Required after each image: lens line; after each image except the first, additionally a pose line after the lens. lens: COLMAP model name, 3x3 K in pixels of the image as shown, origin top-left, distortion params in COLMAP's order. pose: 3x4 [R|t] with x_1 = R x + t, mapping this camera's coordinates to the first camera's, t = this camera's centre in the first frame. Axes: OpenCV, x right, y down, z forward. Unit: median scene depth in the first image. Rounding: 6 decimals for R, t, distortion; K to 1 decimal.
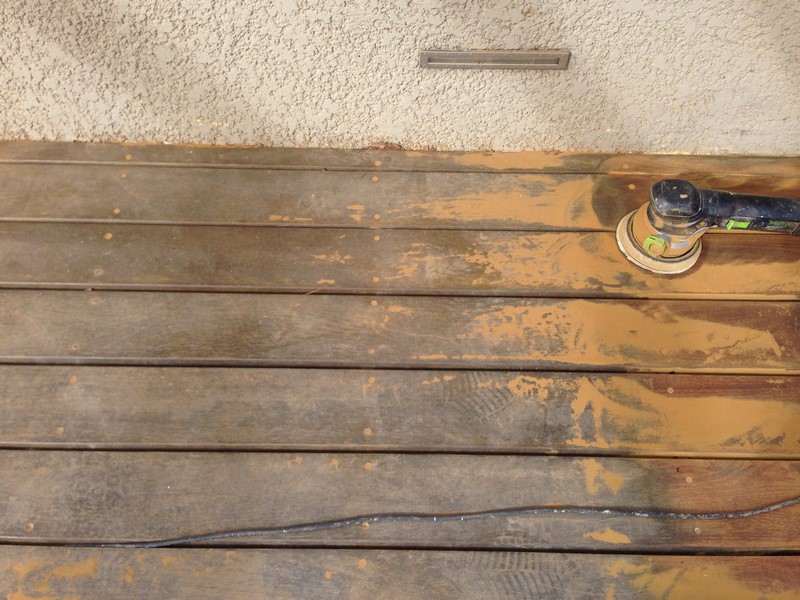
lens RADIAL K [[709.4, 0, 386.9], [0, 709.4, 304.7], [0, 0, 1]] dist [0.112926, -0.195450]
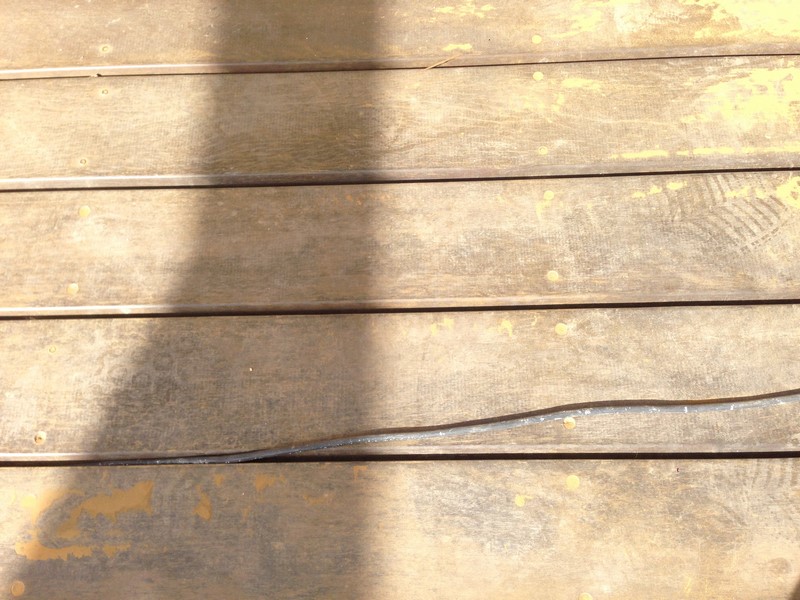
lens RADIAL K [[709.4, 0, 386.9], [0, 709.4, 304.7], [0, 0, 1]] dist [0.112926, -0.195450]
pose [[0.998465, -0.034141, -0.043611, -0.145955], [0.041820, 0.980992, 0.189488, 0.078699], [0.036312, -0.191021, 0.980914, 0.376027]]
